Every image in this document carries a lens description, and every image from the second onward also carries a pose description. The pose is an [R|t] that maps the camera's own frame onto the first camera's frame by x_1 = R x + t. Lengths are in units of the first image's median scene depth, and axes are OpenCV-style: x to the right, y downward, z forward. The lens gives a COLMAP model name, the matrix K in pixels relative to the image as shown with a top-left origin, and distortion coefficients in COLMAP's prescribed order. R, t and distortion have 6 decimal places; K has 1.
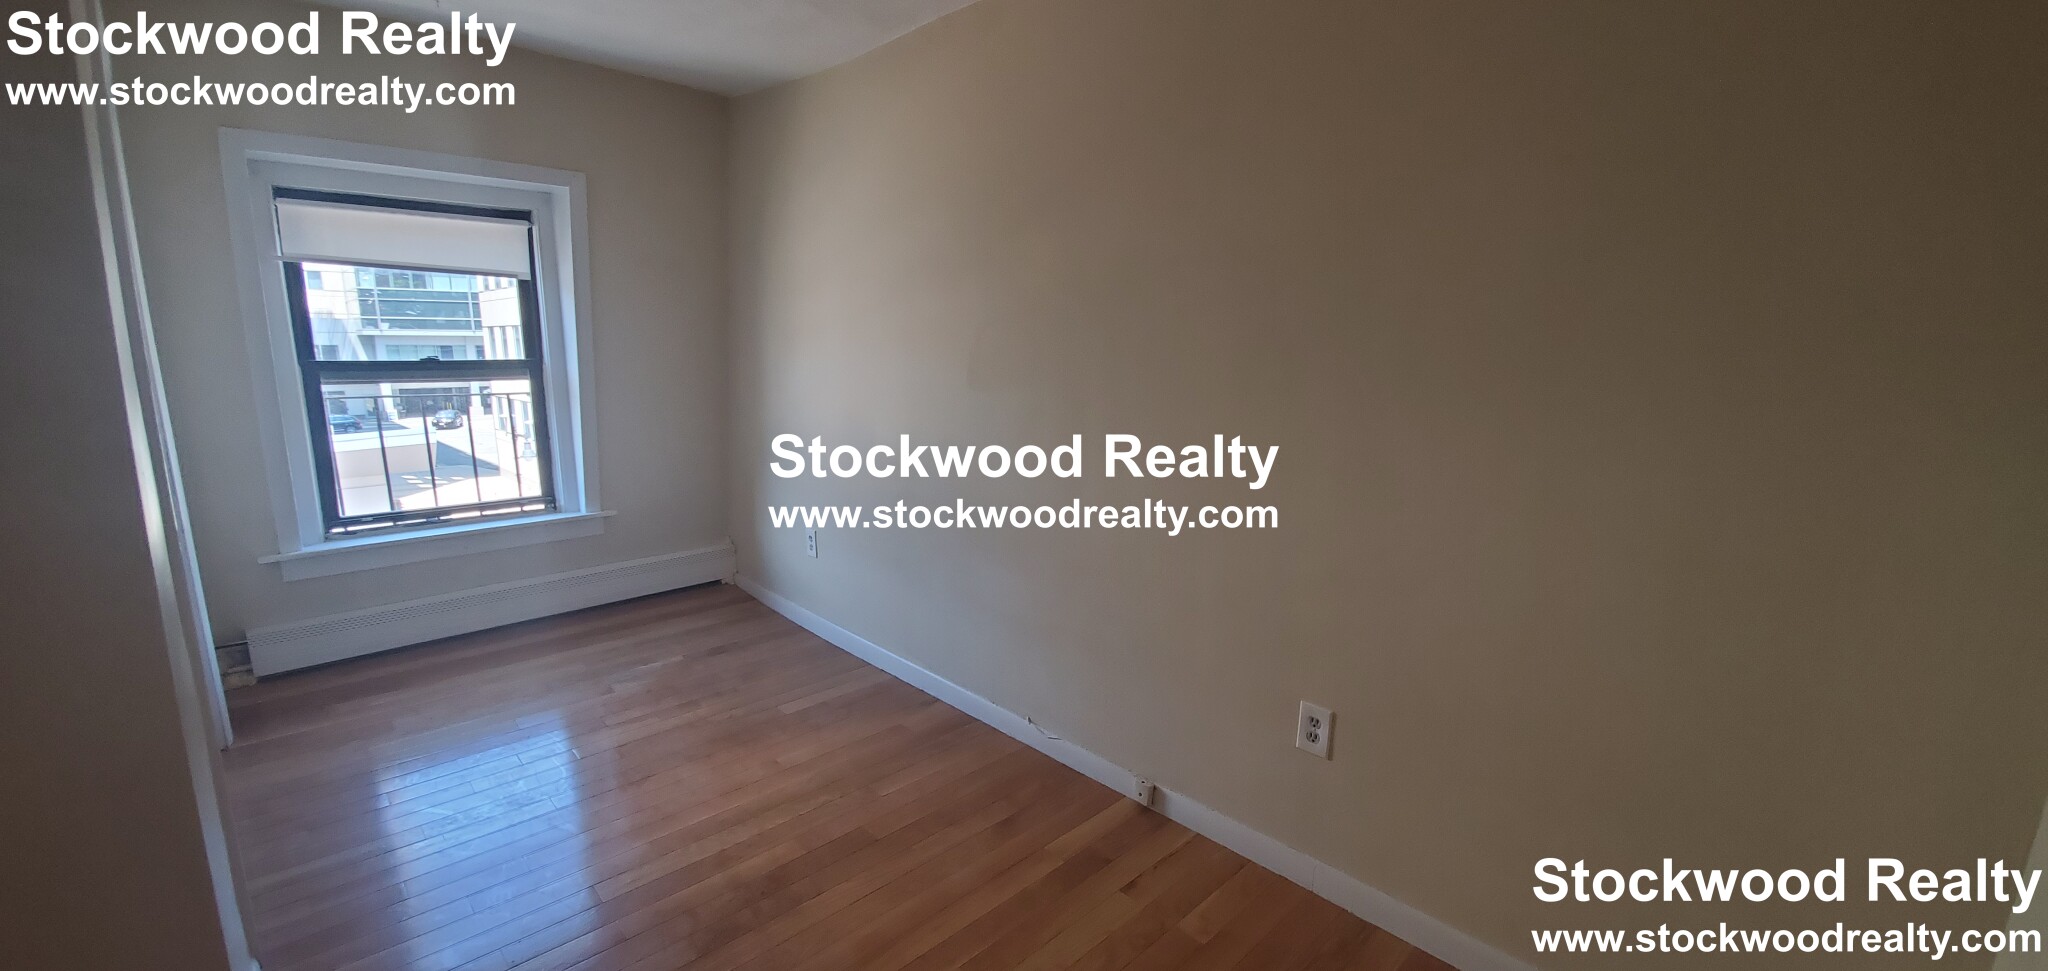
lens RADIAL K [[812.4, 0, 1017.7], [0, 812.4, 492.6], [0, 0, 1]] dist [0.006387, -0.012752]
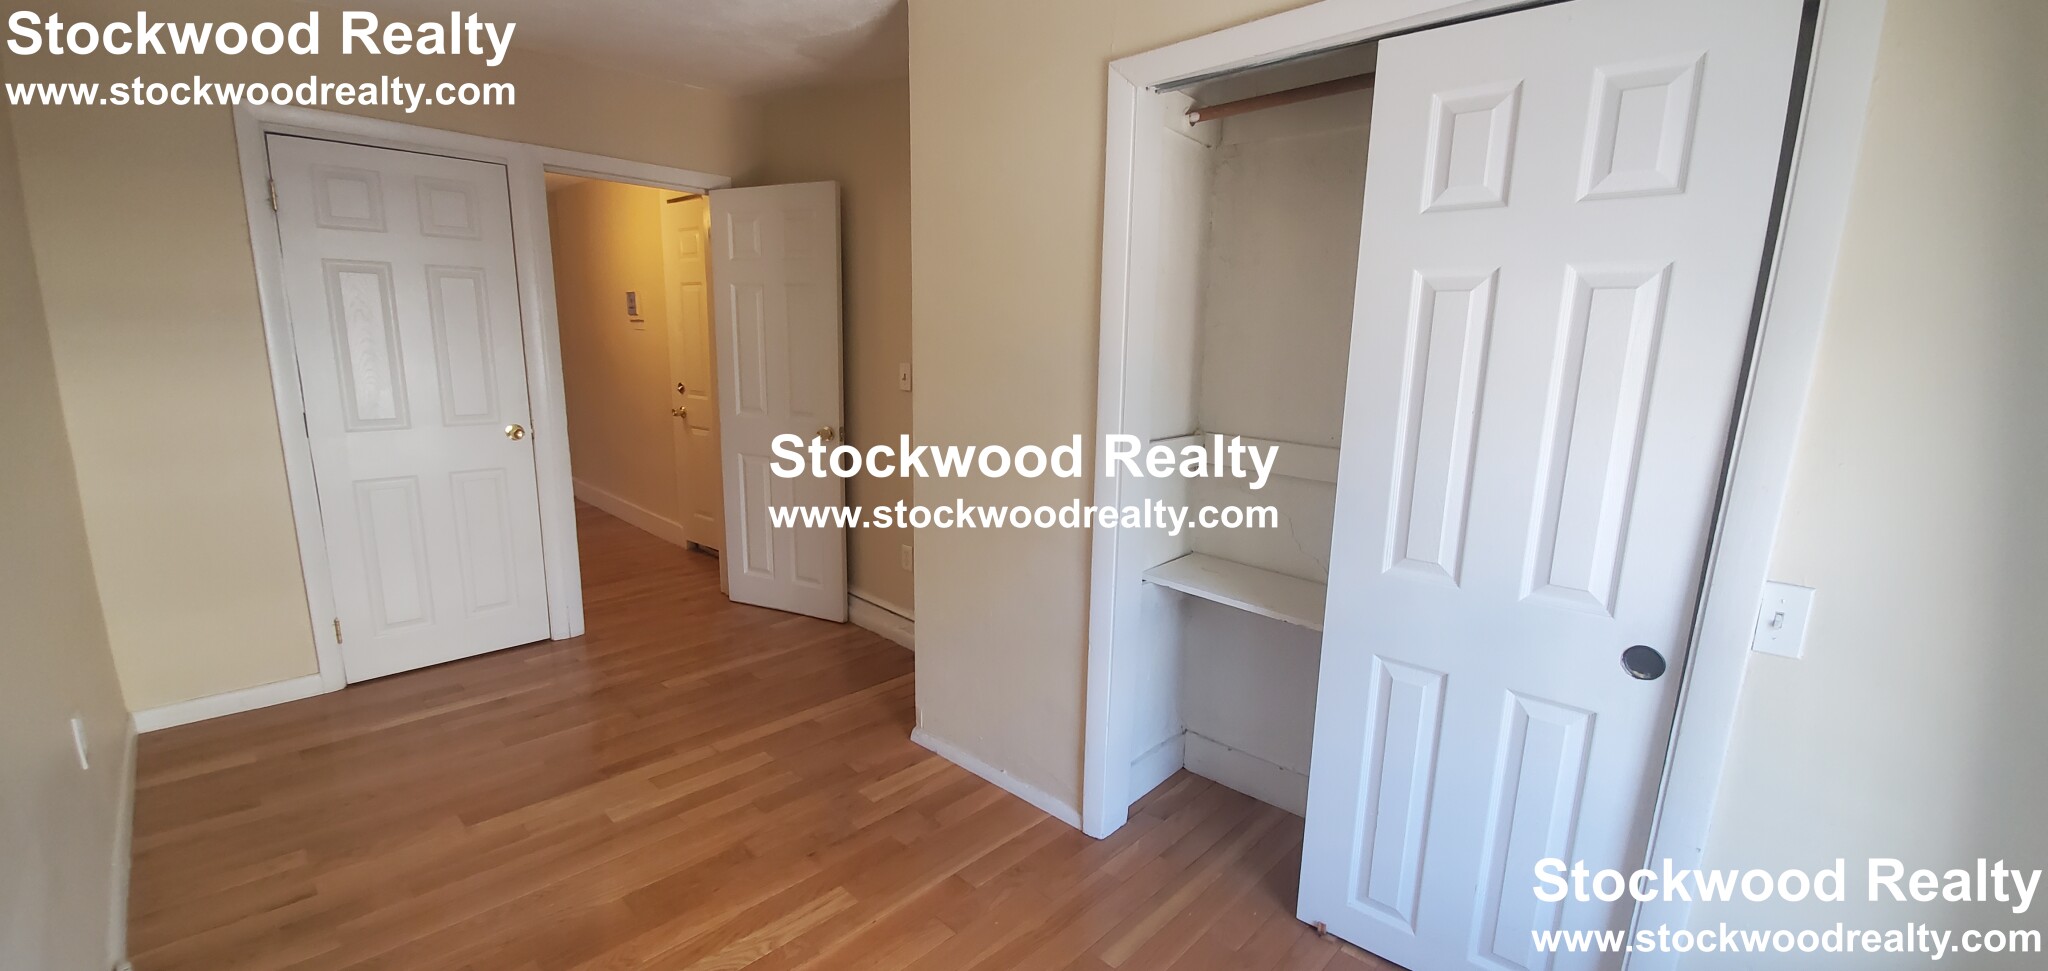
lens RADIAL K [[812.4, 0, 1017.7], [0, 812.4, 492.6], [0, 0, 1]] dist [0.006387, -0.012752]
pose [[-0.998751, -0.028255, -0.041197, -0.443712], [-0.041829, 0.923859, 0.380441, -0.241991], [0.027311, 0.381689, -0.923887, 1.165336]]
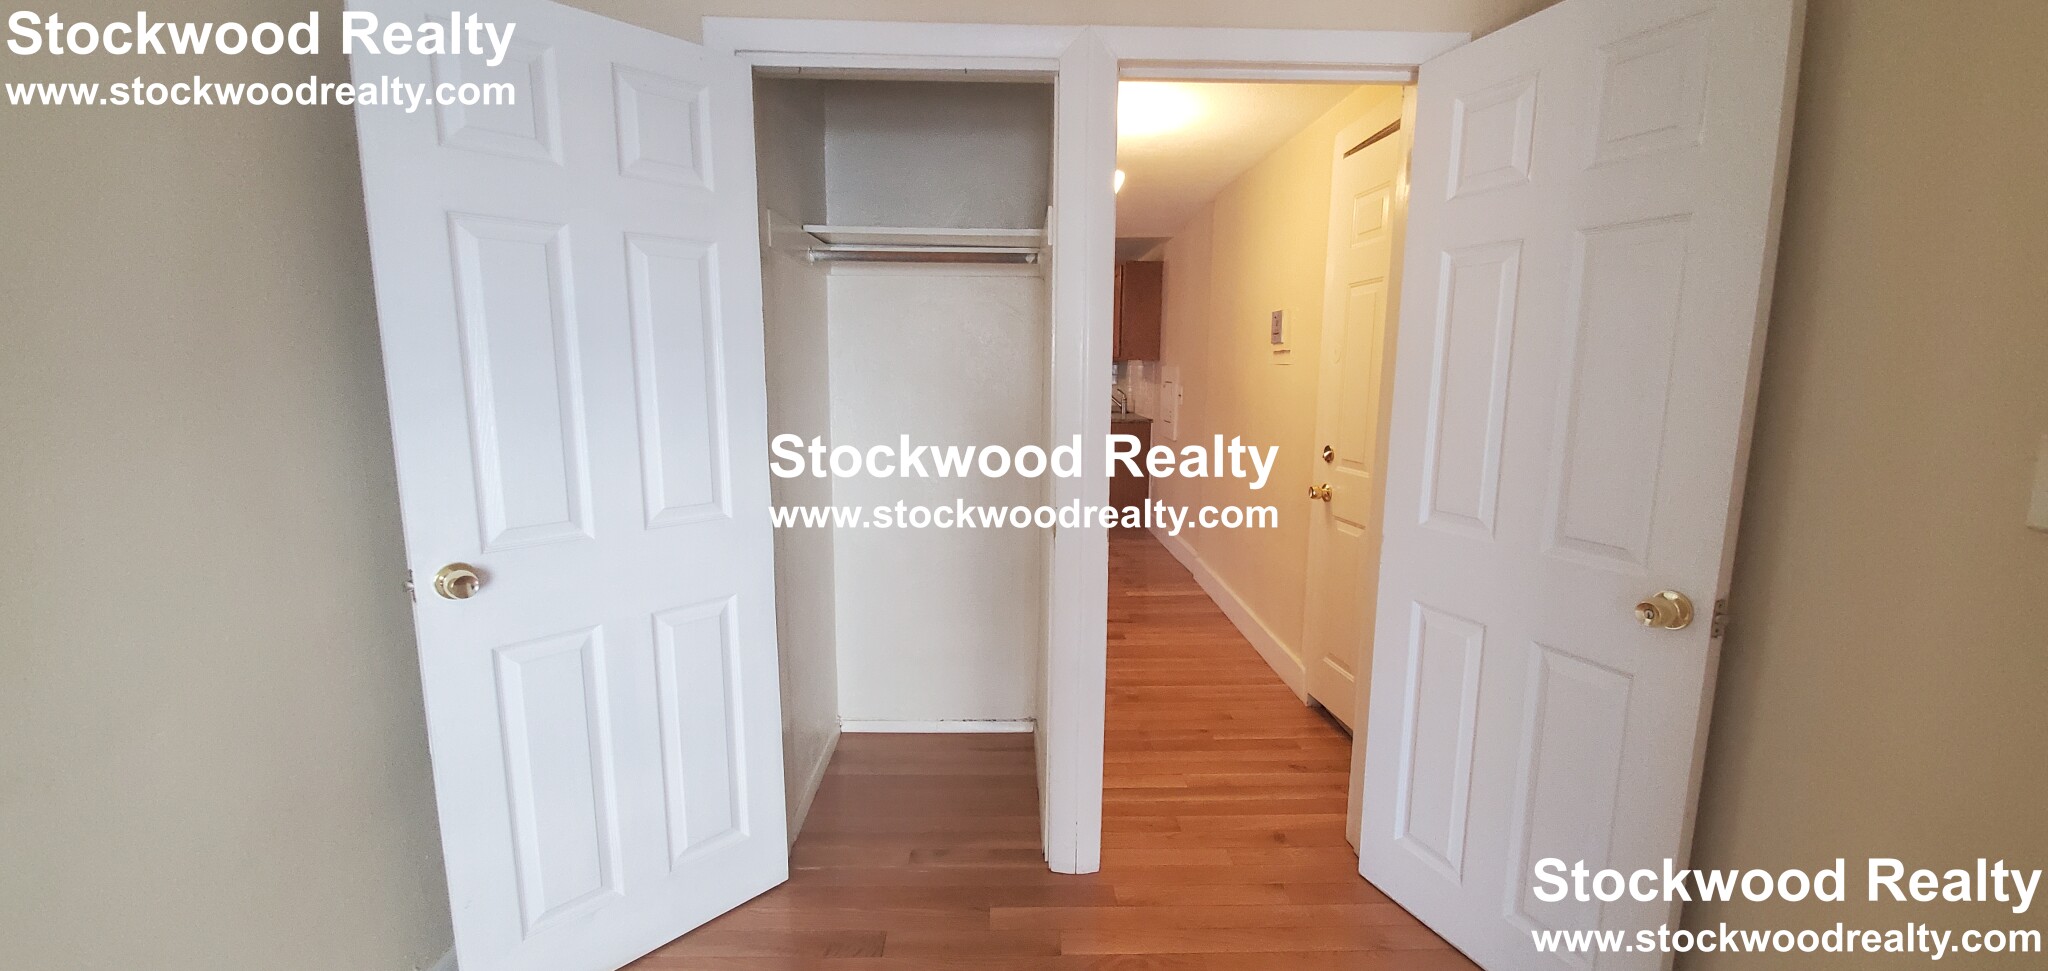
lens RADIAL K [[812.4, 0, 1017.7], [0, 812.4, 492.6], [0, 0, 1]] dist [0.006387, -0.012752]
pose [[-0.729984, -0.117171, 0.673346, -0.239688], [0.117593, 0.948971, 0.292618, -0.086501], [-0.673272, 0.292788, -0.678955, 0.534869]]
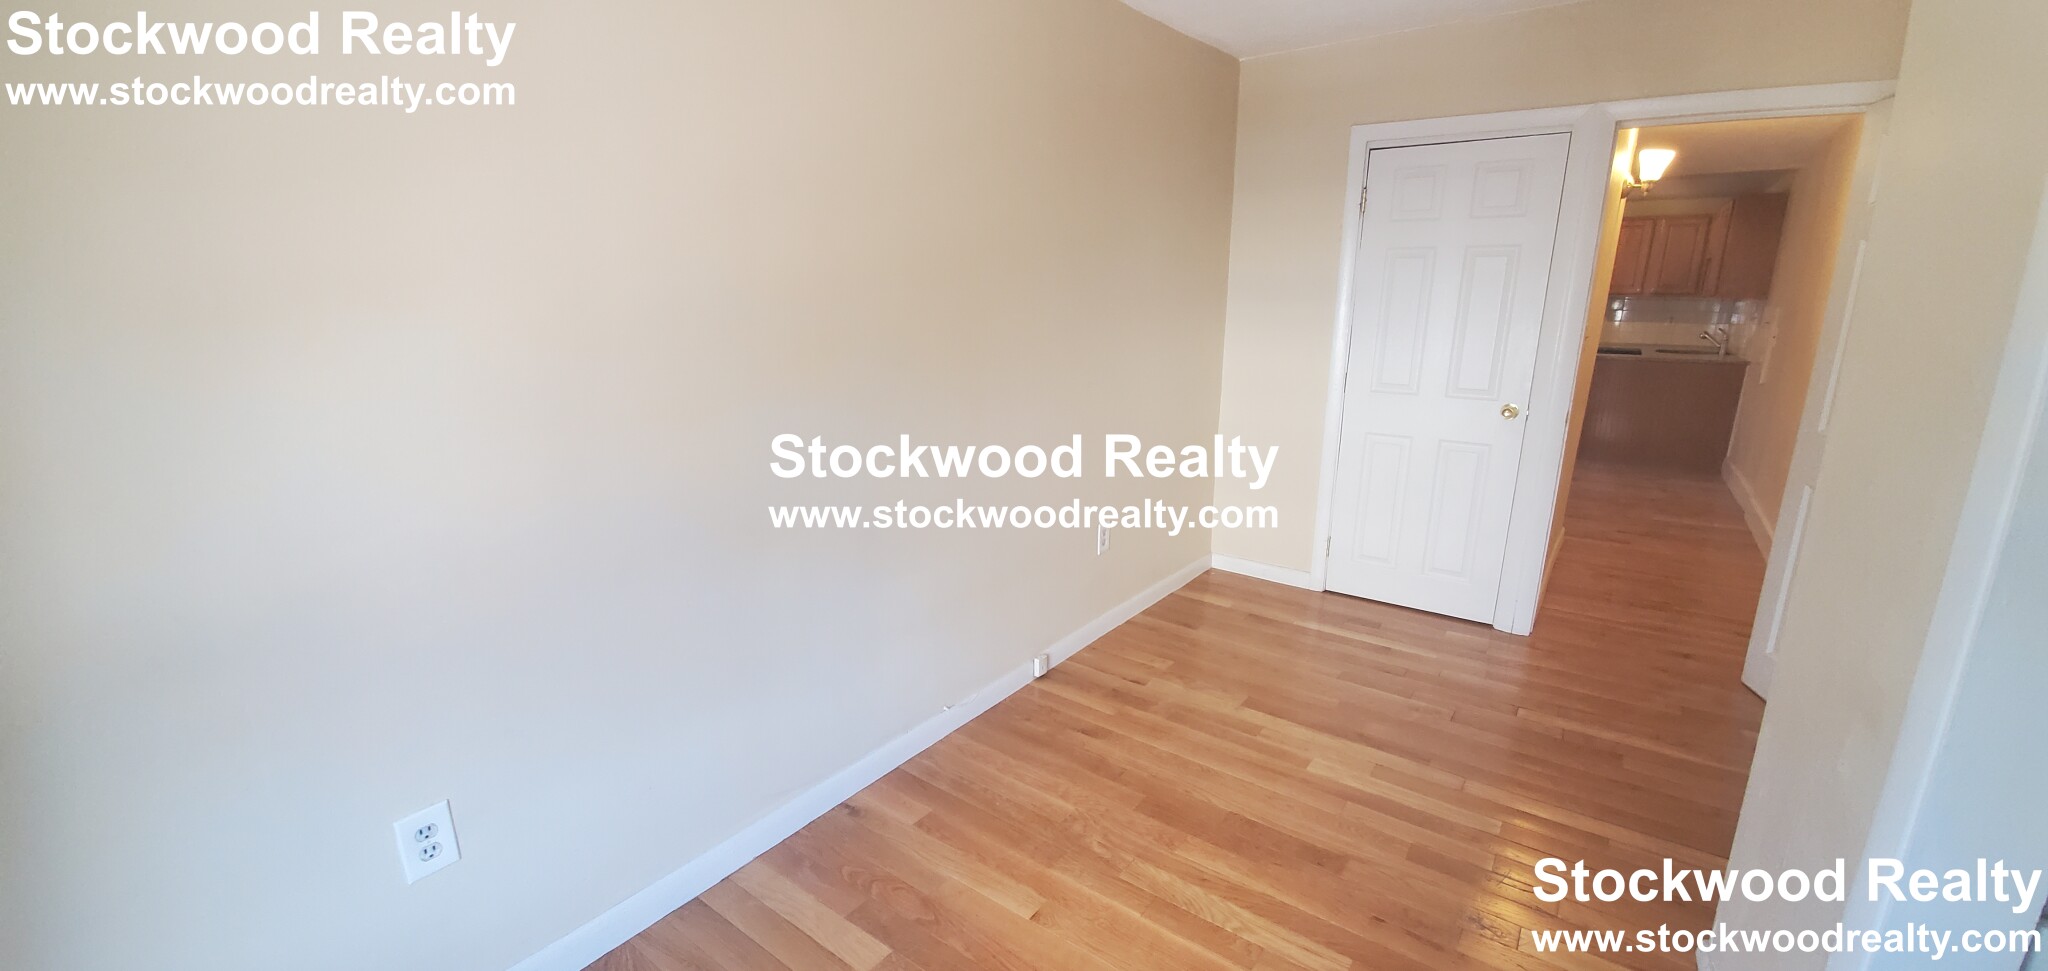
lens RADIAL K [[812.4, 0, 1017.7], [0, 812.4, 492.6], [0, 0, 1]] dist [0.006387, -0.012752]
pose [[-0.168216, -0.247271, 0.954233, -0.760964], [0.179192, 0.944228, 0.276267, -0.184490], [-0.969326, 0.217464, -0.114526, 0.878824]]
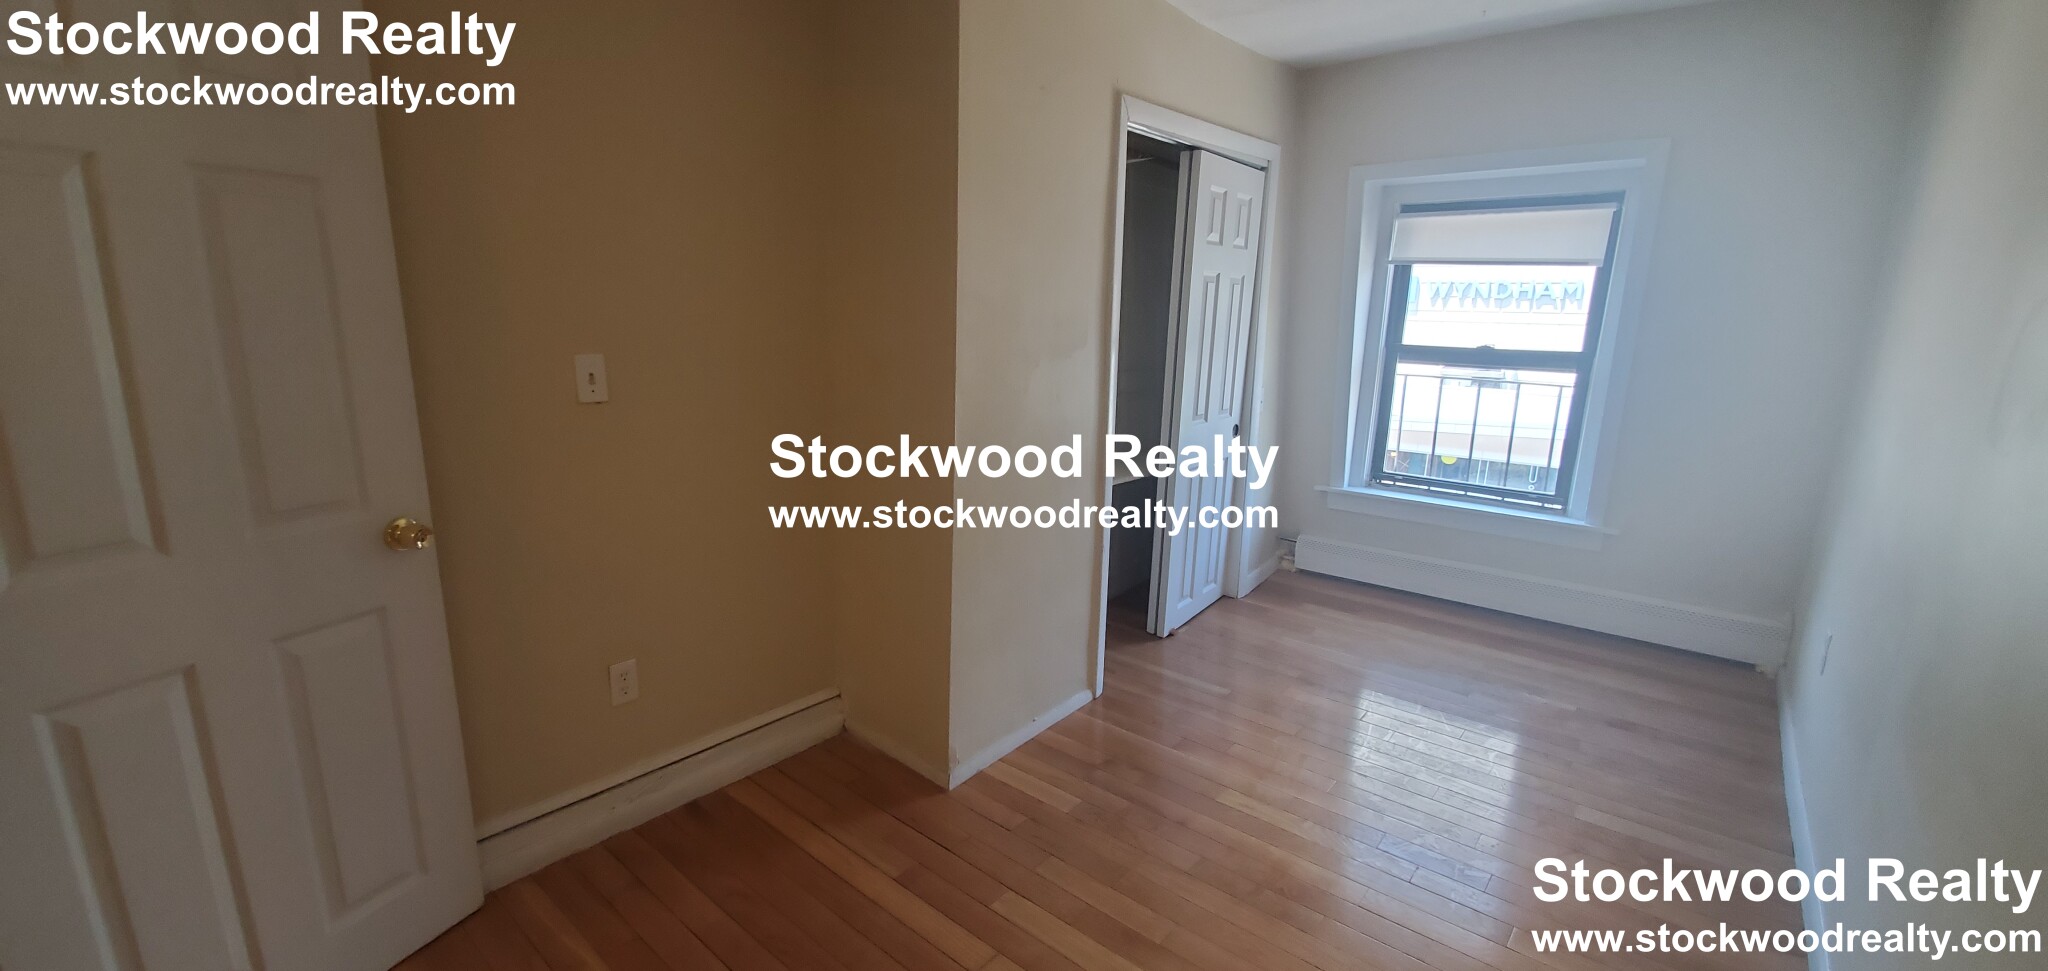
lens RADIAL K [[812.4, 0, 1017.7], [0, 812.4, 492.6], [0, 0, 1]] dist [0.006387, -0.012752]
pose [[0.094119, 0.206968, -0.973810, 0.343645], [-0.204839, 0.961249, 0.184501, -0.055772], [0.974260, 0.182109, 0.132867, 0.316856]]
